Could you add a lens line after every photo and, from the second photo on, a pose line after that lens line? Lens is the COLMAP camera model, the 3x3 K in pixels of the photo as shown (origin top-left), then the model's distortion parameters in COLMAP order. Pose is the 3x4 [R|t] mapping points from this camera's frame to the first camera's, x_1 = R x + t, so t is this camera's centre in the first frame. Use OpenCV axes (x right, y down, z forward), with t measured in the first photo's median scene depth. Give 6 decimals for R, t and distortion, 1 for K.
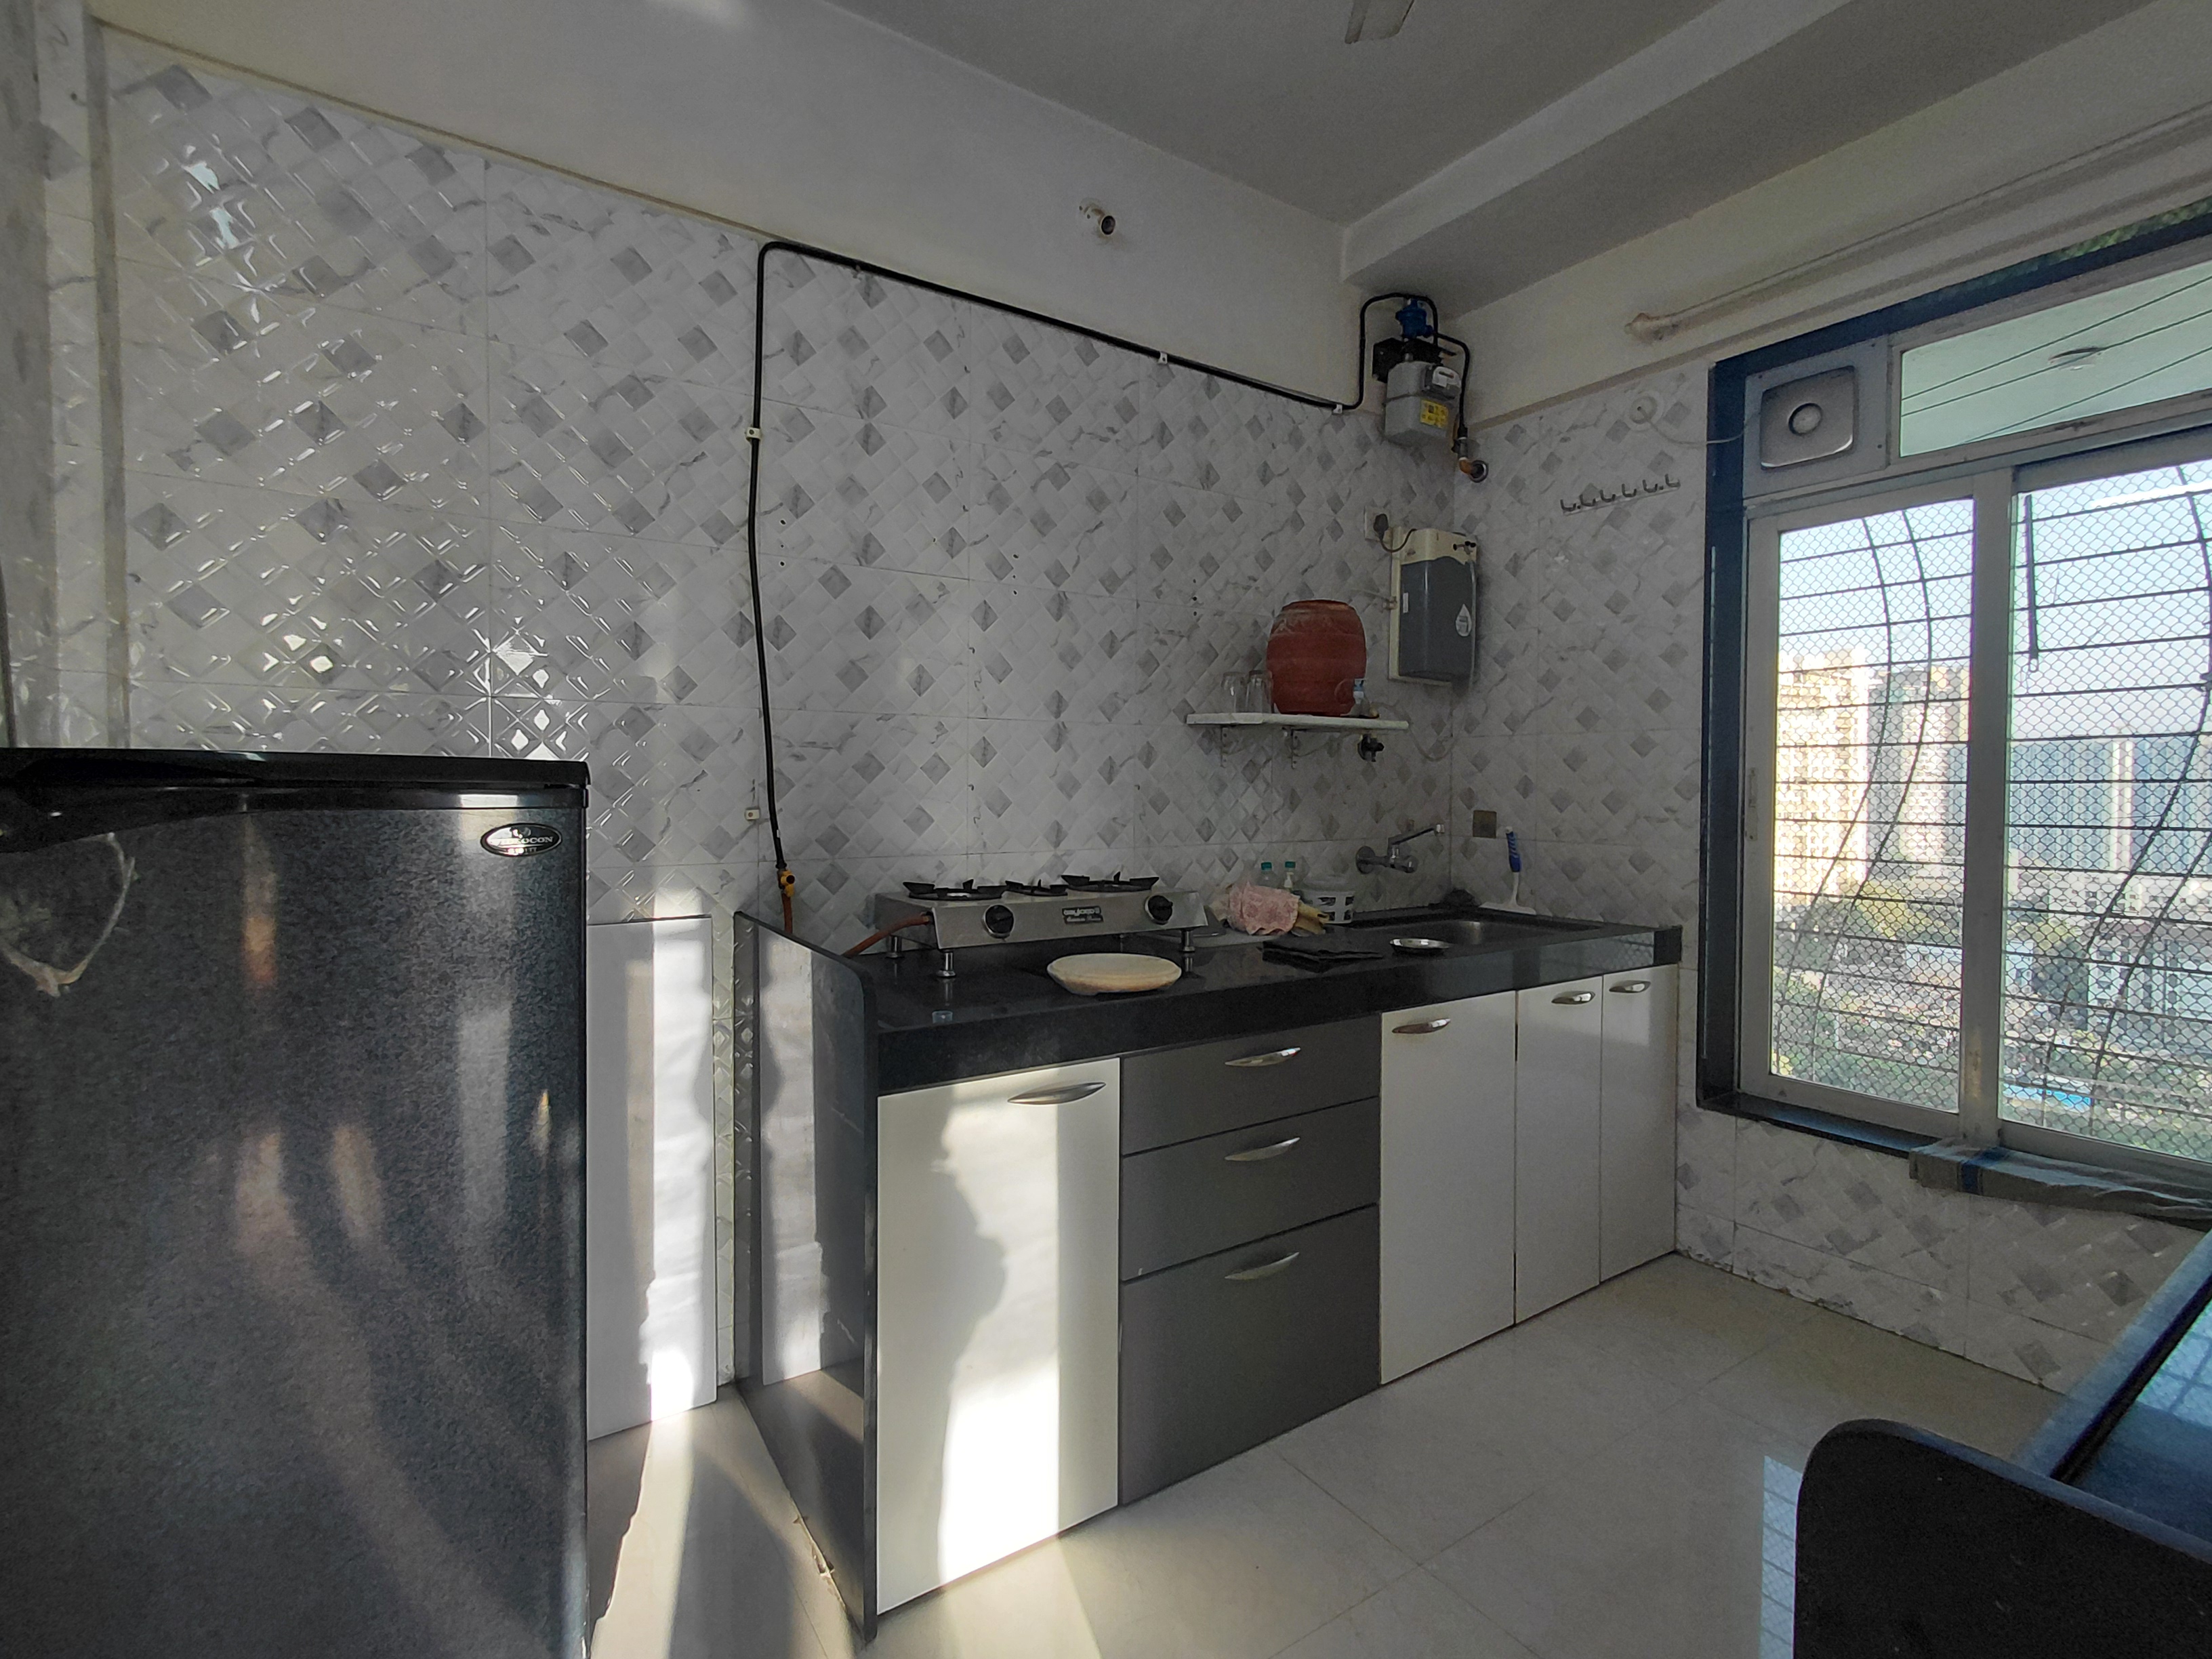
lens RADIAL K [[1027.7, 0, 1108.6], [0, 1027.7, 821.0], [0, 0, 1]] dist [0.000226, 0.000251]
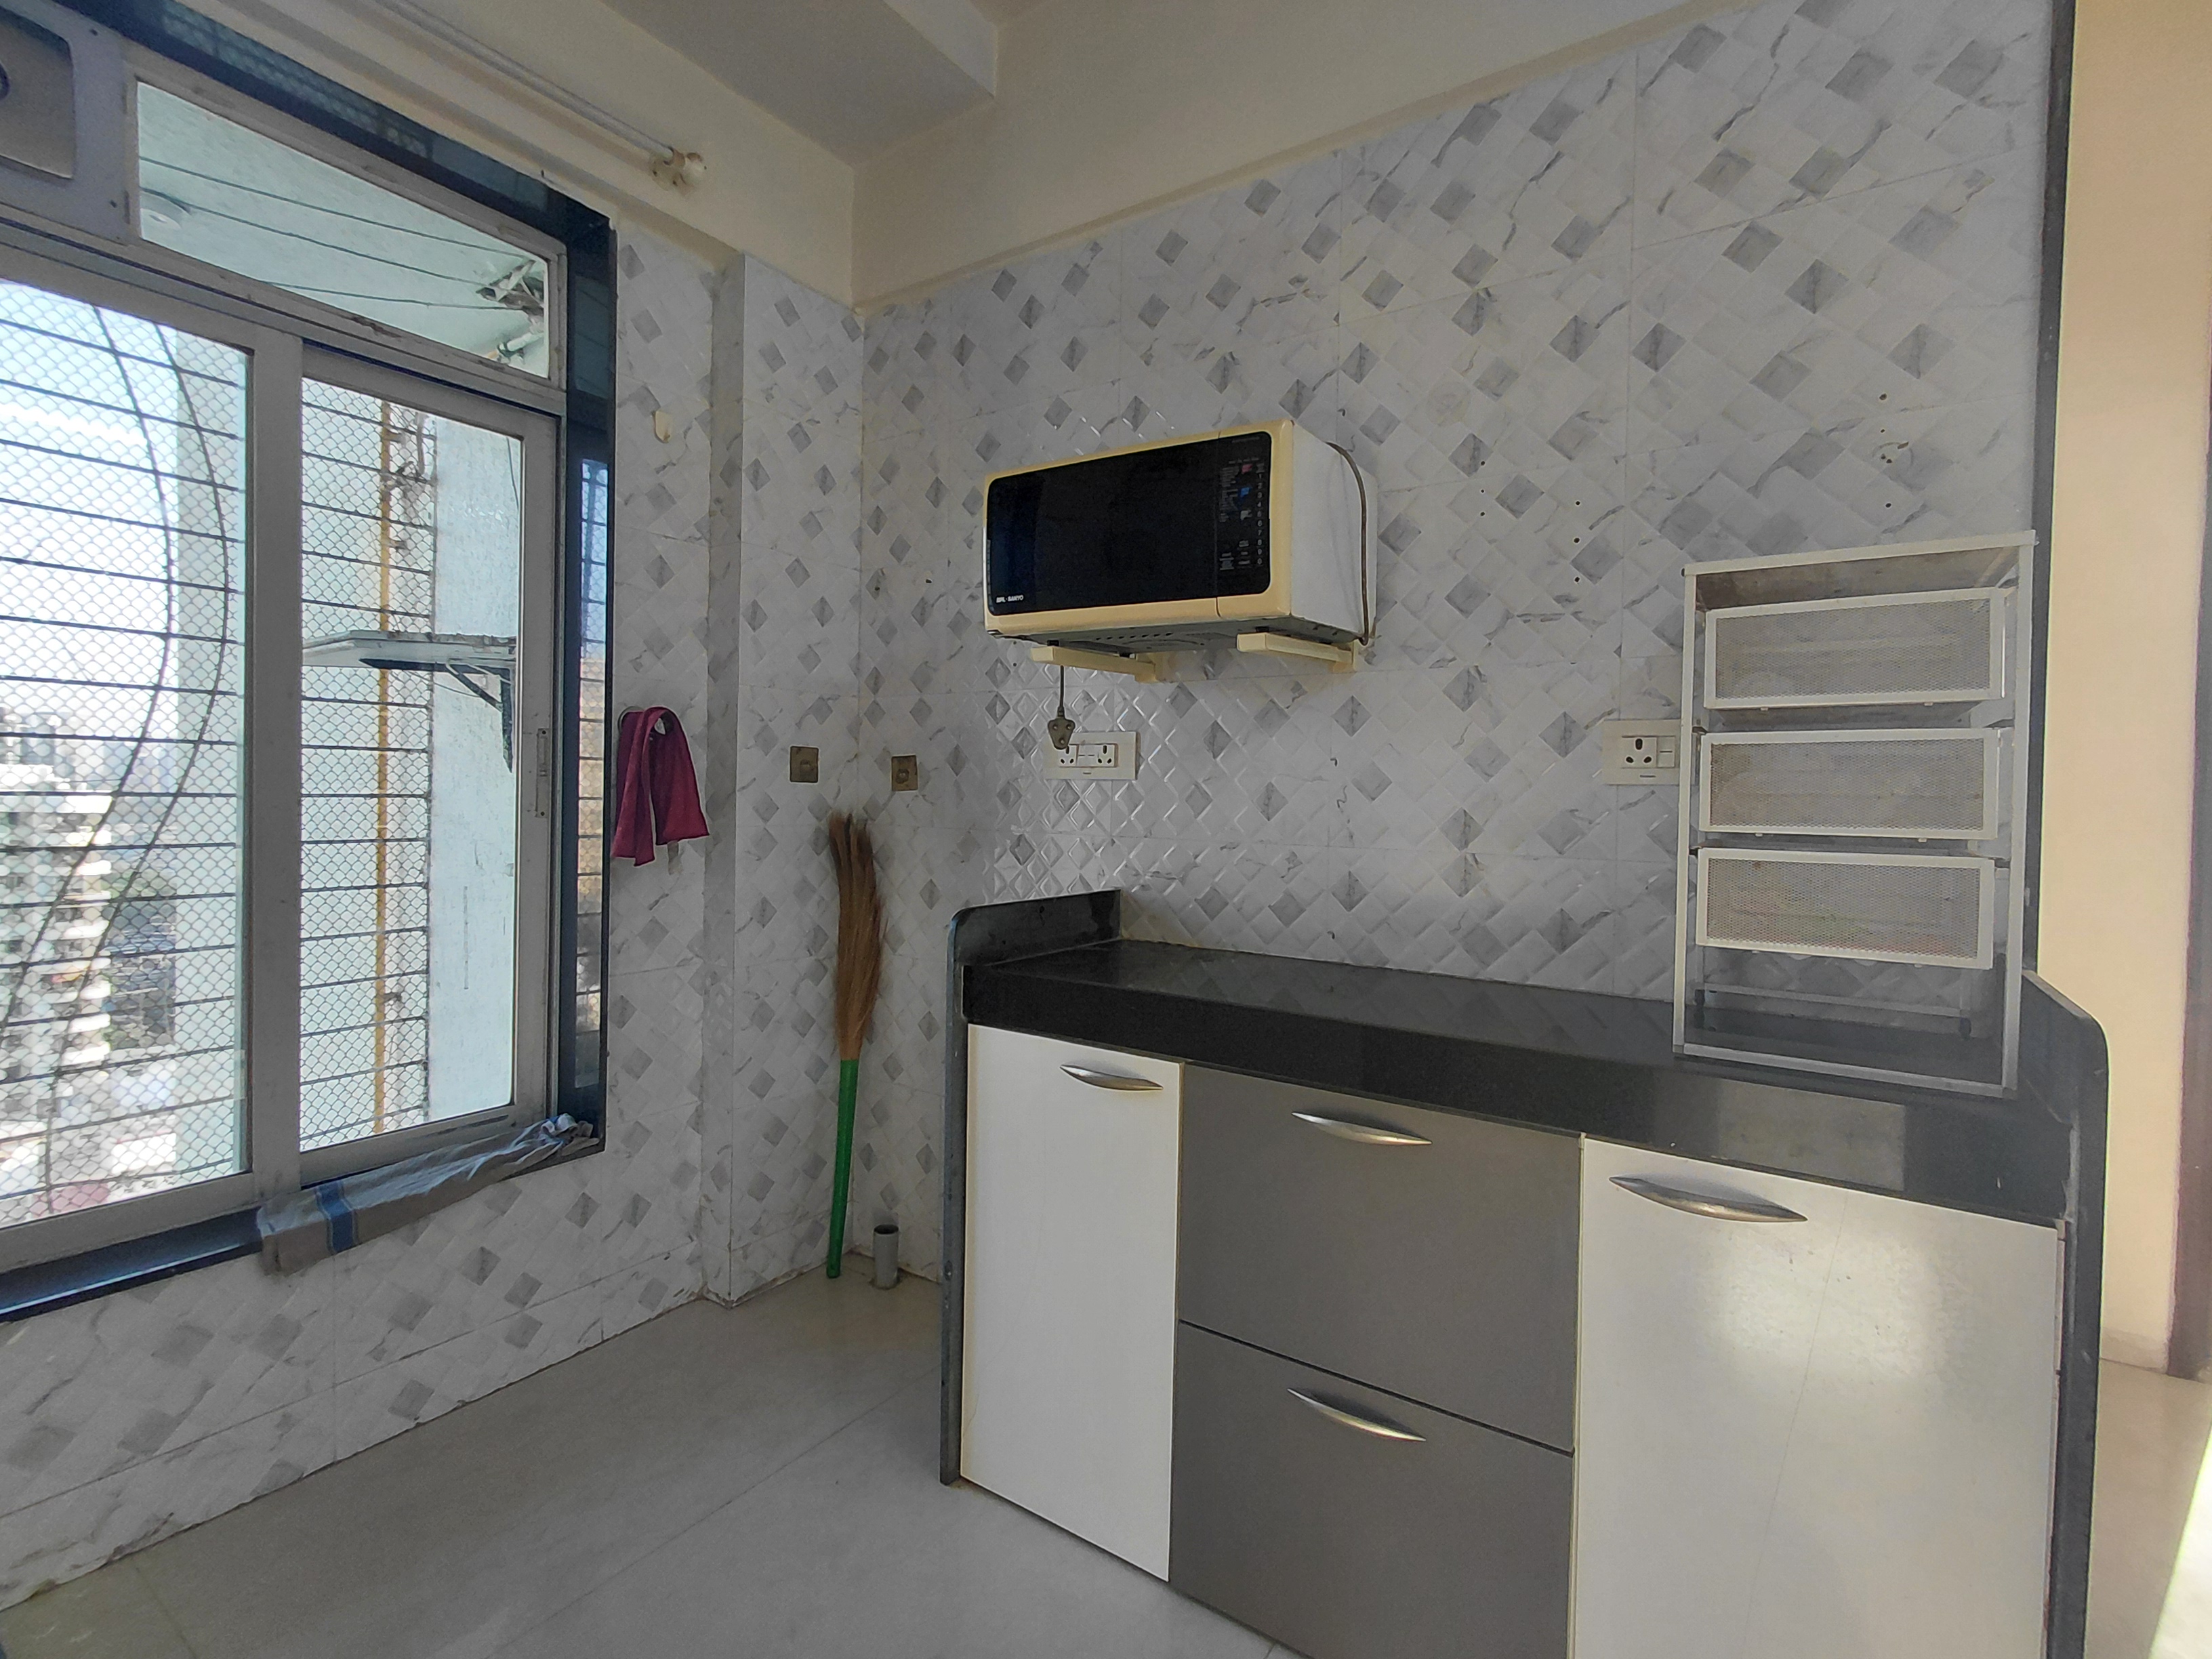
lens RADIAL K [[1027.7, 0, 1111.9], [0, 1027.7, 825.9], [0, 0, 1]] dist [0.000226, 0.000251]
pose [[-0.381040, -0.029826, 0.924077, -0.107350], [0.005794, 0.999383, 0.034646, 0.009558], [-0.924541, 0.018556, -0.380632, 0.719149]]
